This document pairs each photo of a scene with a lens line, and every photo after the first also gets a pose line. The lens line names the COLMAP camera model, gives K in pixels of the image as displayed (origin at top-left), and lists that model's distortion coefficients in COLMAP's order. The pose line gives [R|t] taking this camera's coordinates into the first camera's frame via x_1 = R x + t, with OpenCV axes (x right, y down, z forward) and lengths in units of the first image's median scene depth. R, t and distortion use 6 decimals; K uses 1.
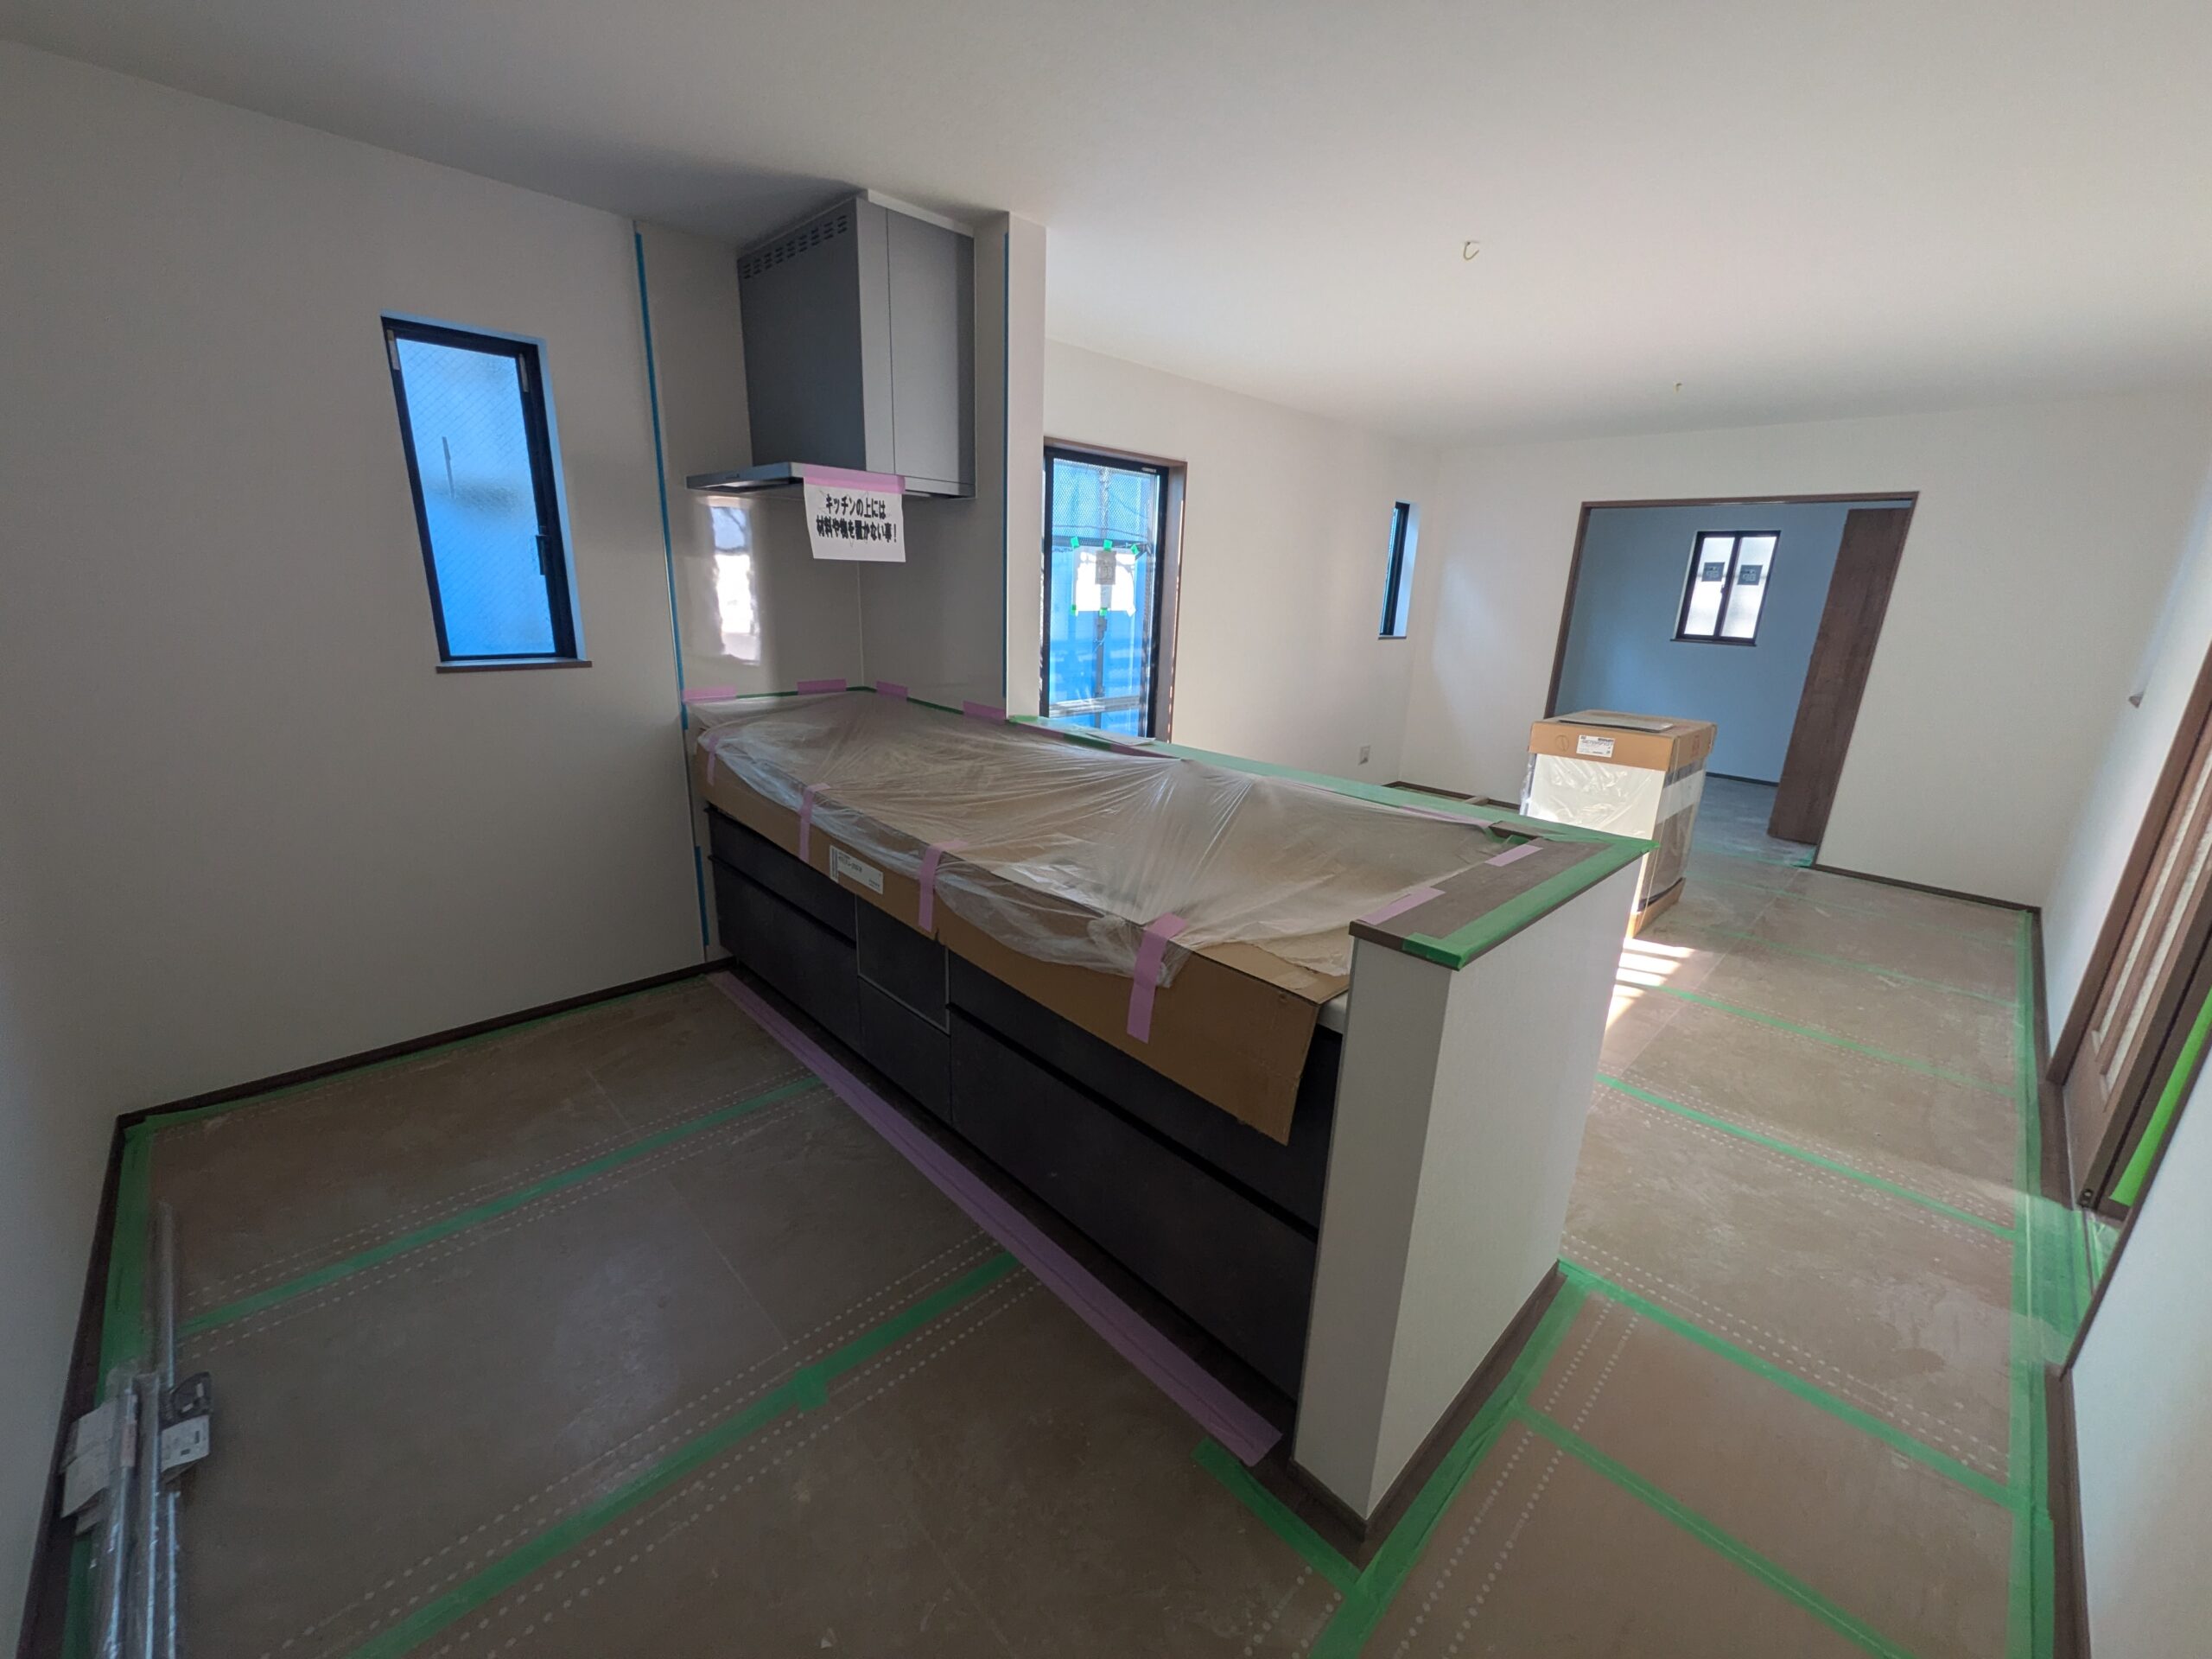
lens RADIAL K [[881.8, 0, 1103.0], [0, 881.8, 838.7], [0, 0, 1]] dist [-0.003114, 0.000712]
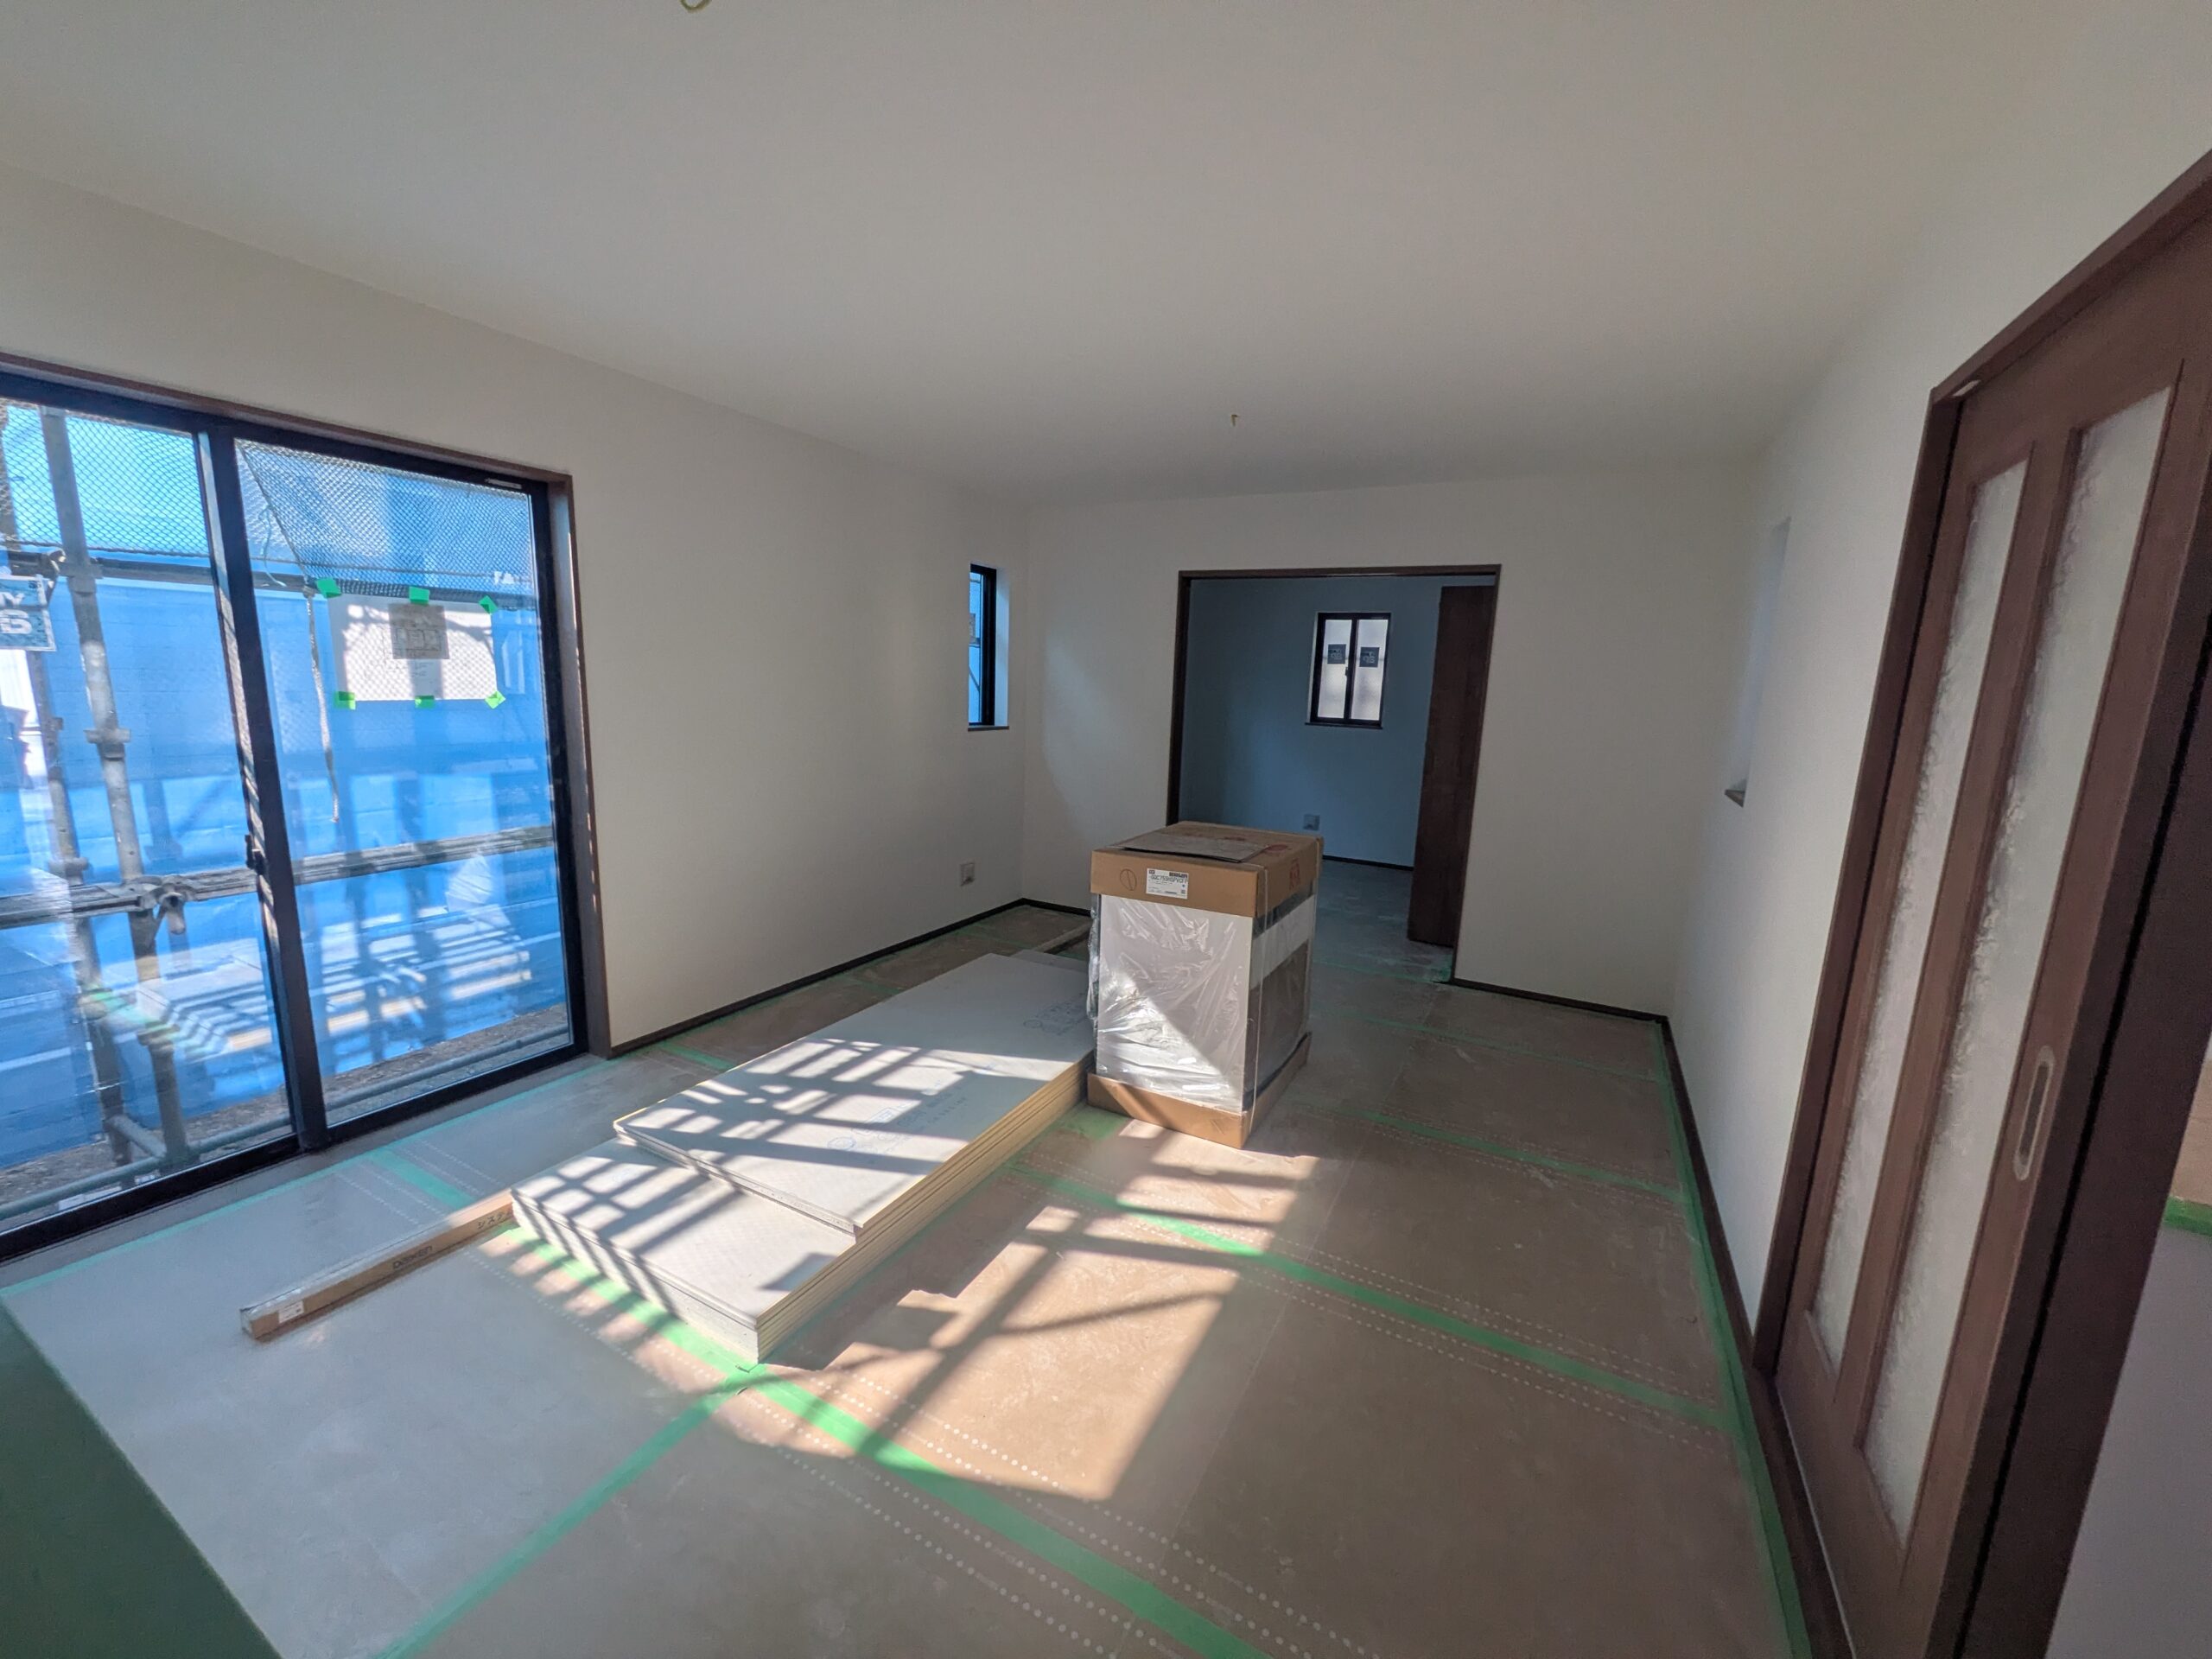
lens RADIAL K [[881.8, 0, 1106.0], [0, 881.8, 830.7], [0, 0, 1]] dist [-0.003114, 0.000712]
pose [[0.954651, -0.049660, 0.293555, 0.230268], [0.078299, 0.993160, -0.086621, -0.067527], [-0.287245, 0.105678, 0.952010, 0.250759]]
